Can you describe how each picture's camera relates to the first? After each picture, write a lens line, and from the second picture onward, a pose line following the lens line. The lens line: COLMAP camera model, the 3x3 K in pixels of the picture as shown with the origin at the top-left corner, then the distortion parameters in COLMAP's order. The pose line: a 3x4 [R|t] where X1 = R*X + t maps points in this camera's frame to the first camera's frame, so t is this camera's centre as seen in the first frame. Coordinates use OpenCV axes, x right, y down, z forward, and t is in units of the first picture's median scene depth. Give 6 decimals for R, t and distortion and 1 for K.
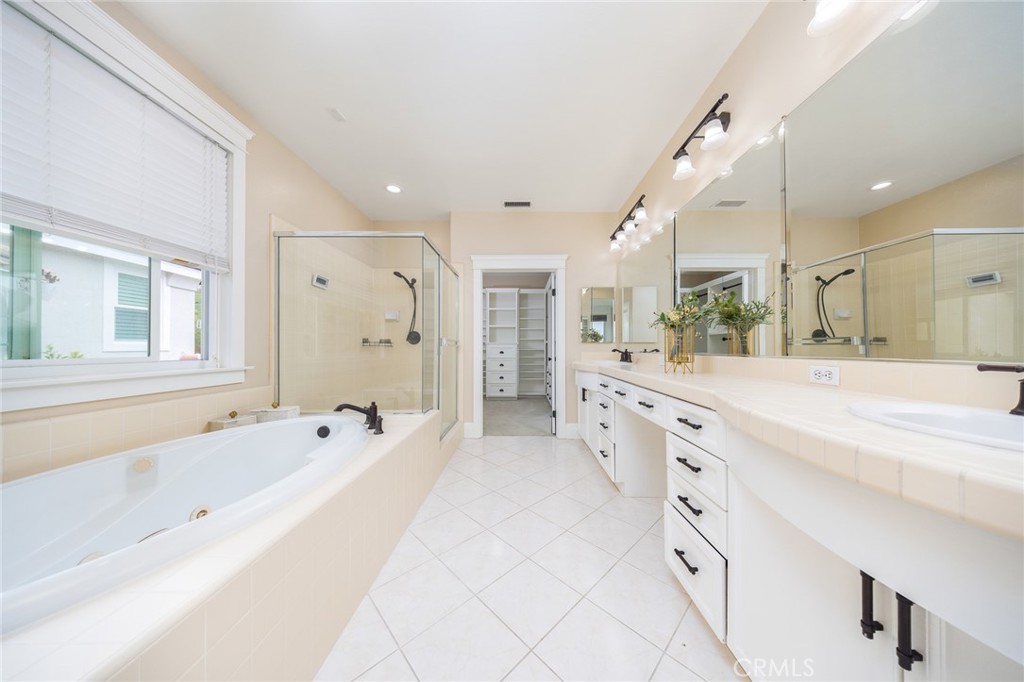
lens RADIAL K [[301.8, 0, 513.6], [0, 301.8, 343.3], [0, 0, 1]] dist [-0.000759, -0.000202]
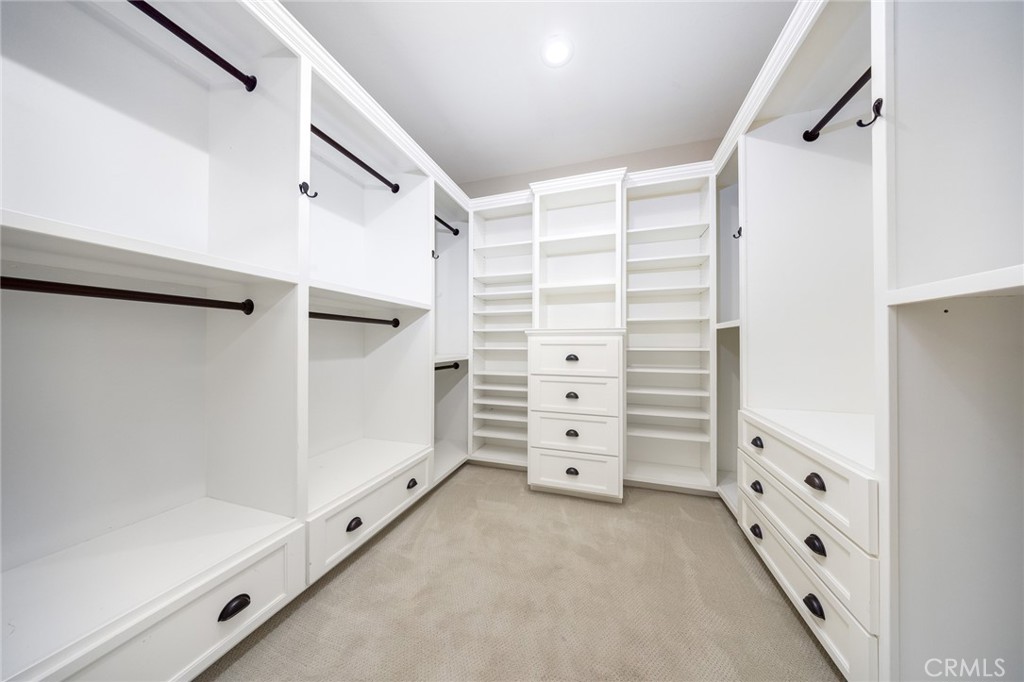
lens RADIAL K [[301.8, 0, 511.7], [0, 301.8, 342.7], [0, 0, 1]] dist [-0.000759, -0.000202]
pose [[0.959458, -0.000611, -0.281849, -0.010599], [0.001172, 0.999998, 0.001823, 0.013206], [0.281848, -0.002080, 0.959457, 0.645197]]
